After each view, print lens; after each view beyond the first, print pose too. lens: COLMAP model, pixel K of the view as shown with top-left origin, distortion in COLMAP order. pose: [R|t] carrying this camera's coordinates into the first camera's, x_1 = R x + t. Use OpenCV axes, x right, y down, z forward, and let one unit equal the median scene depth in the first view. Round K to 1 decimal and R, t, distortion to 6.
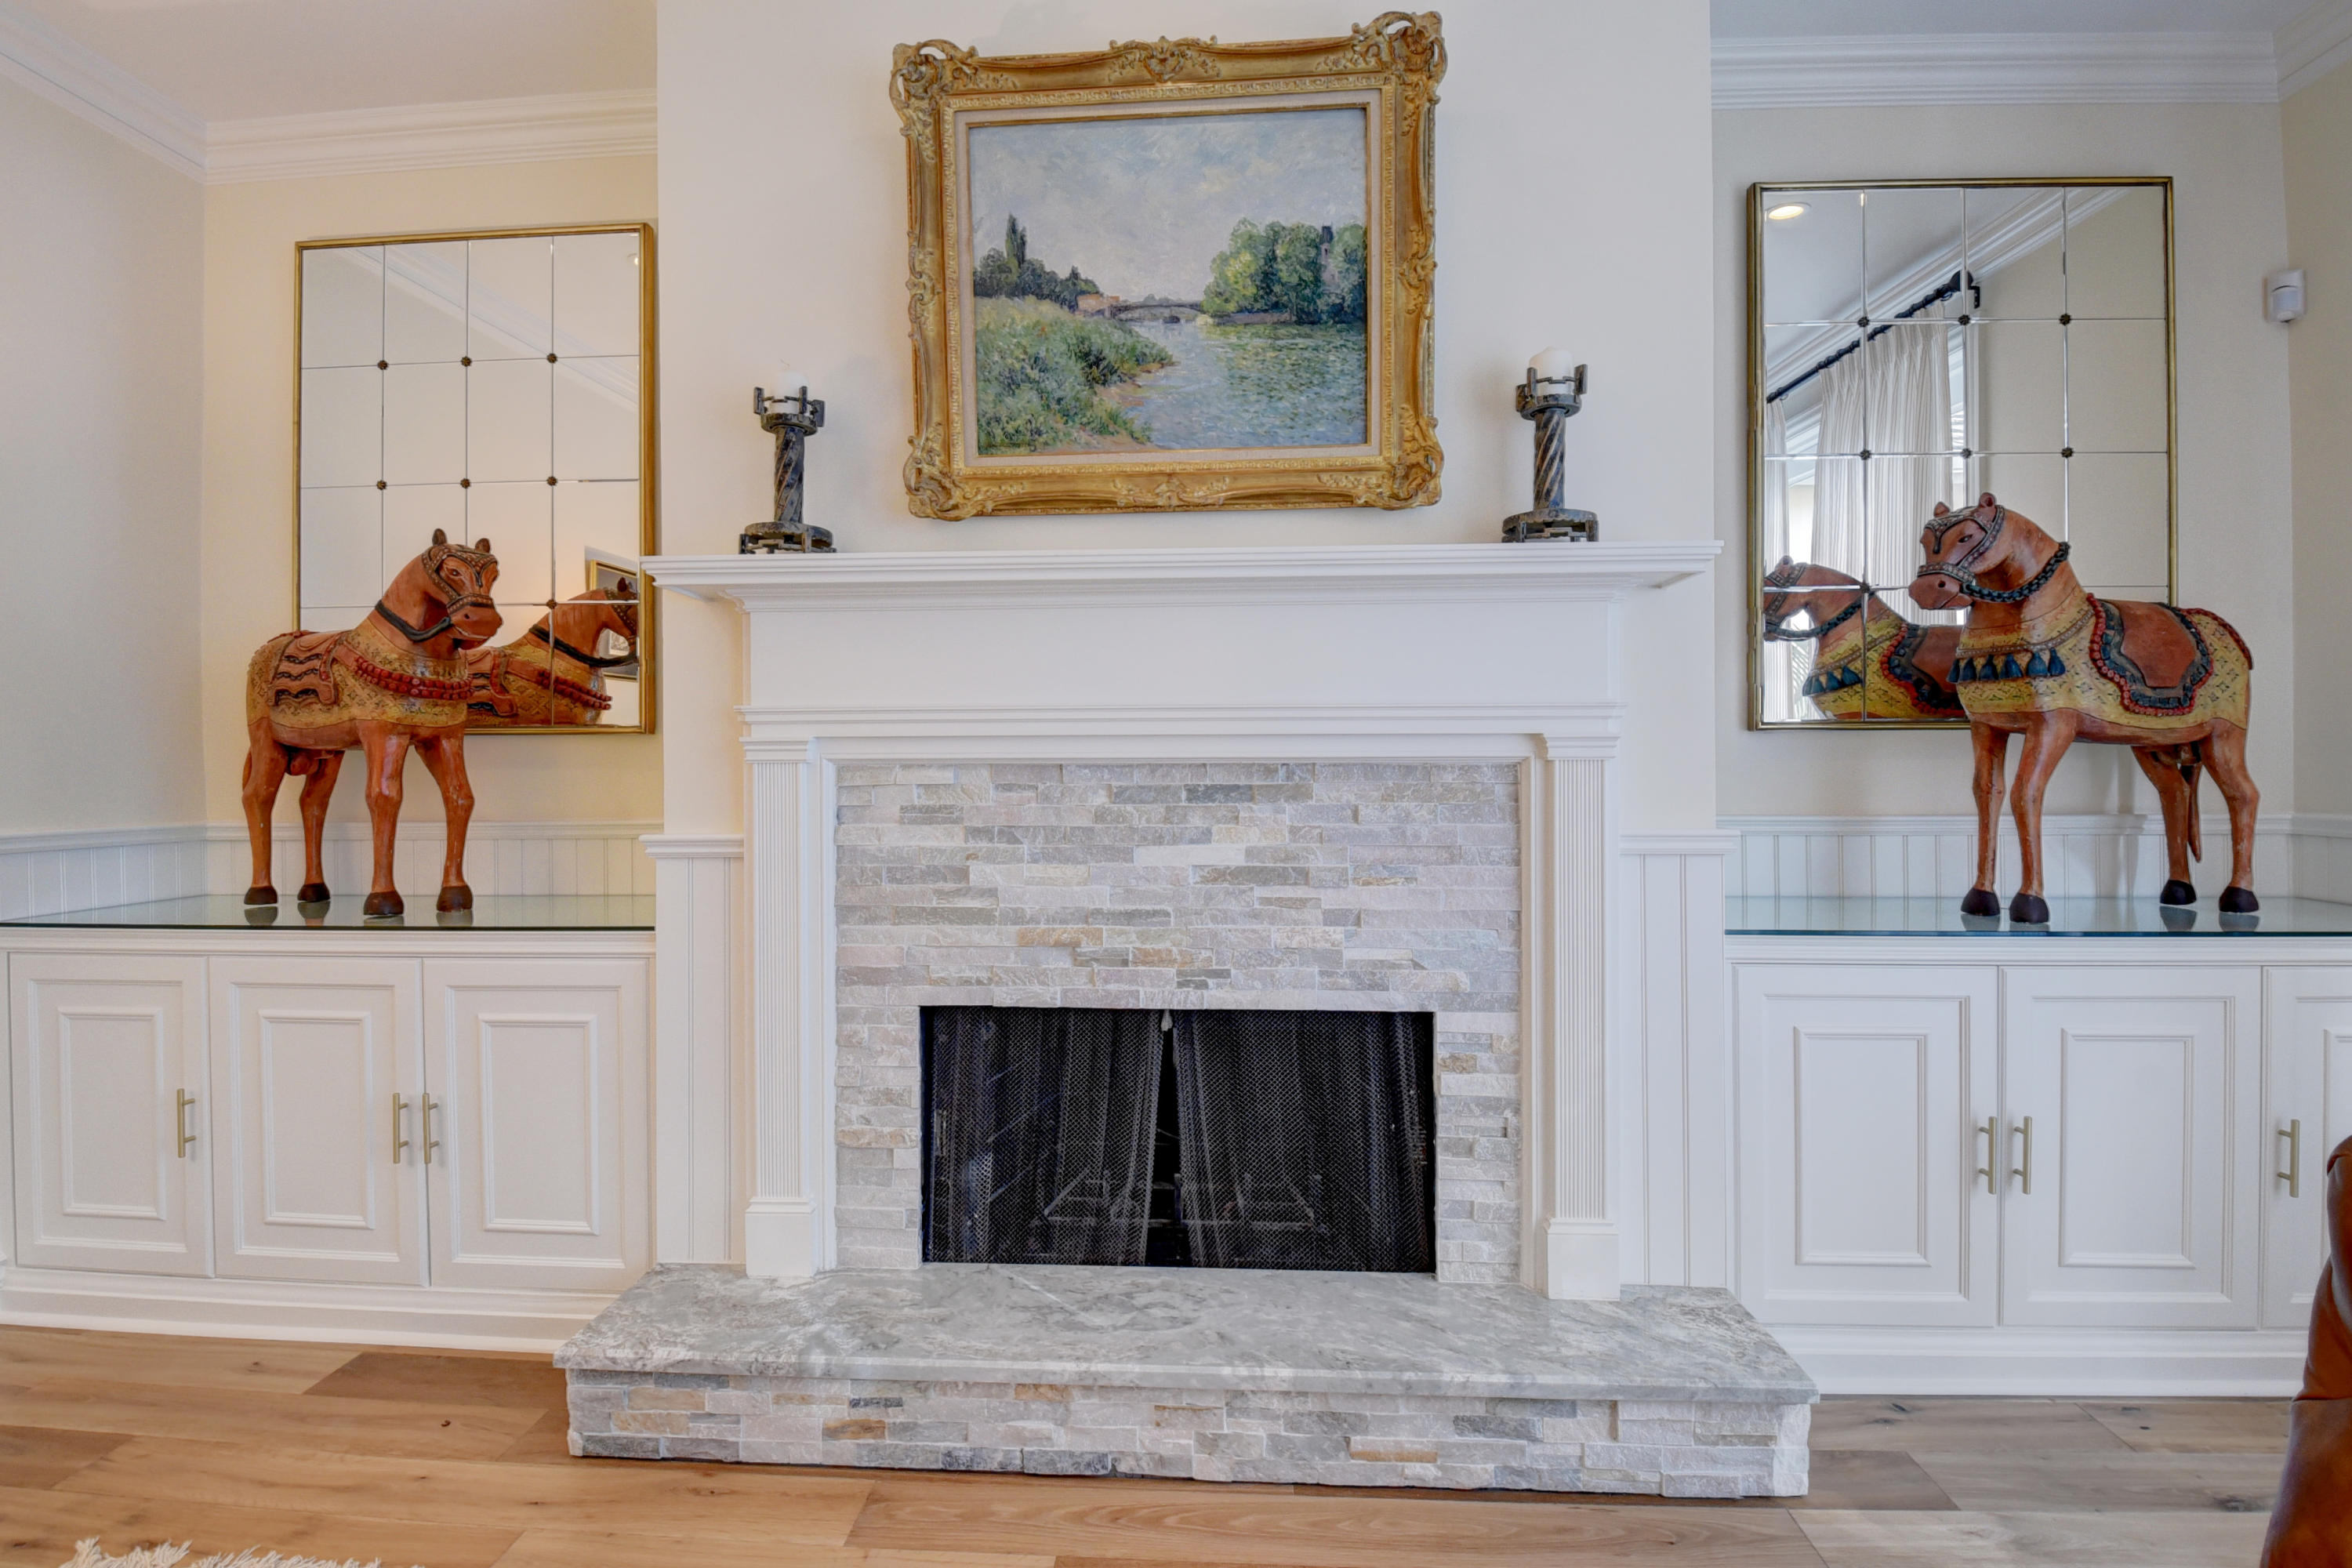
lens RADIAL K [[1089.6, 0, 1196.3], [0, 1089.6, 755.1], [0, 0, 1]] dist [0.012647, 0.000078]
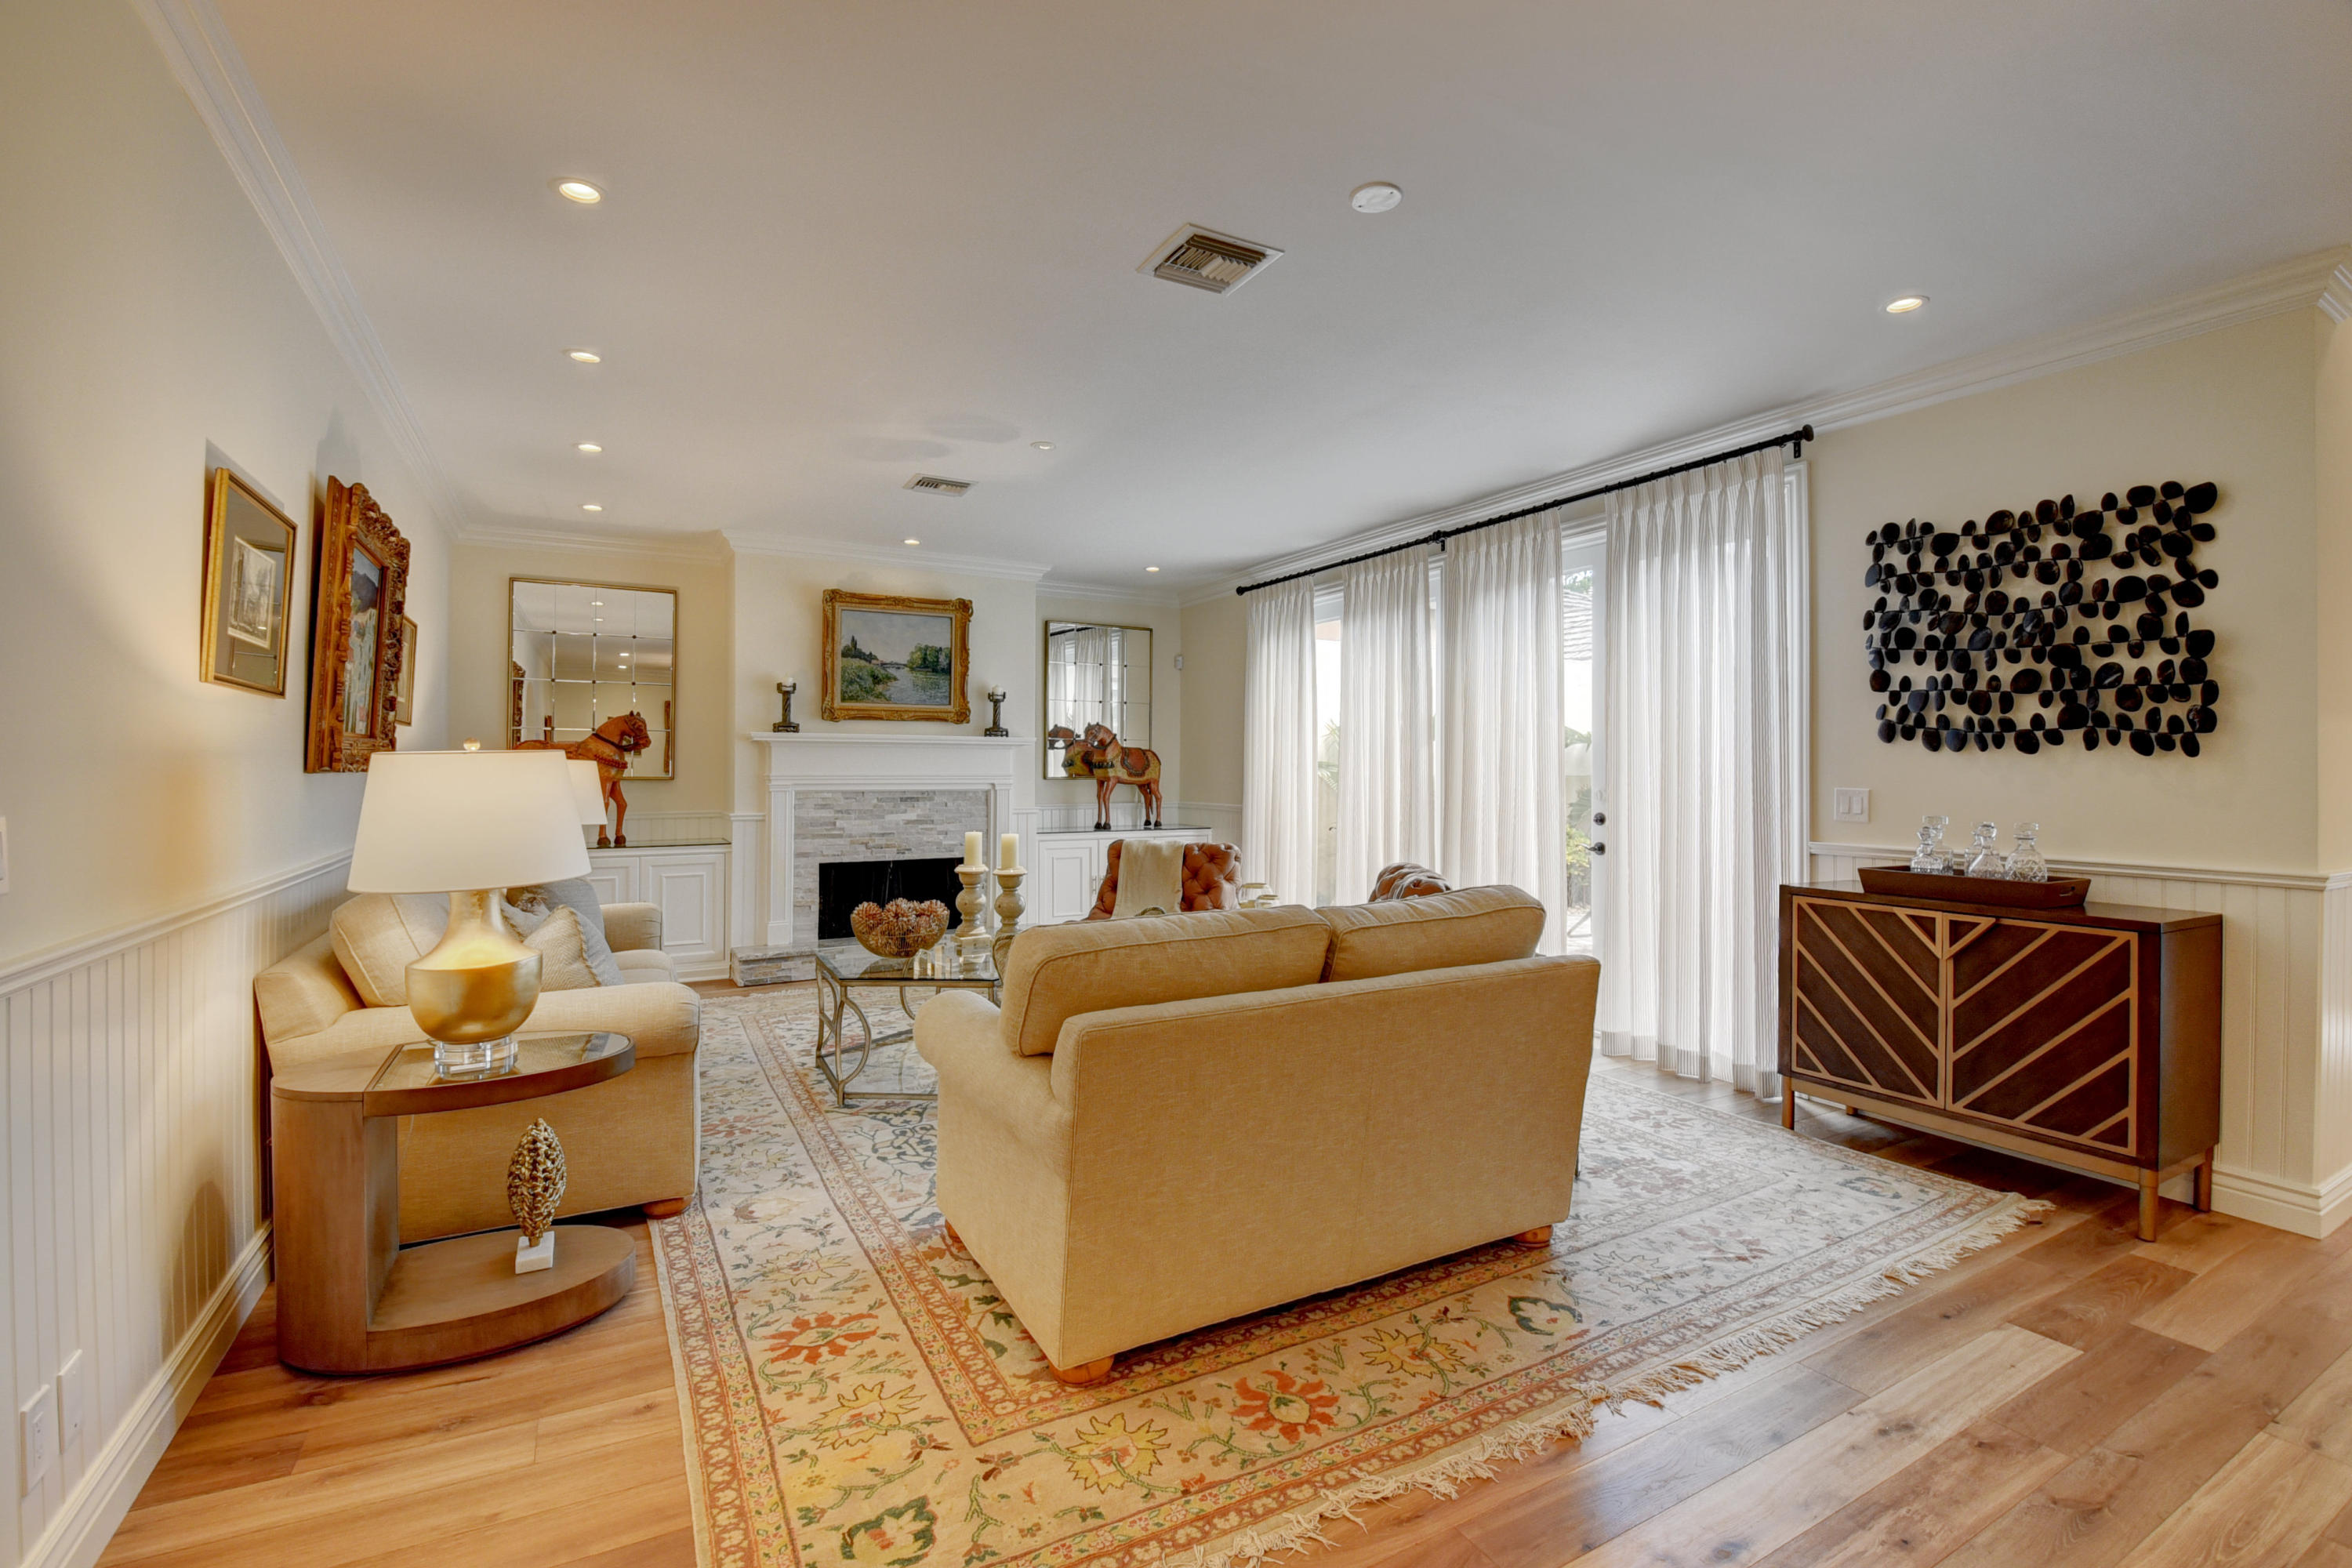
lens RADIAL K [[1035.6, 0, 1177.7], [0, 1035.6, 771.6], [0, 0, 1]] dist [-0.002002, -0.000186]
pose [[0.838371, 0.004306, 0.545082, -1.094406], [-0.006197, 0.999979, 0.001633, -0.067289], [-0.545064, -0.004747, 0.838381, -2.337619]]
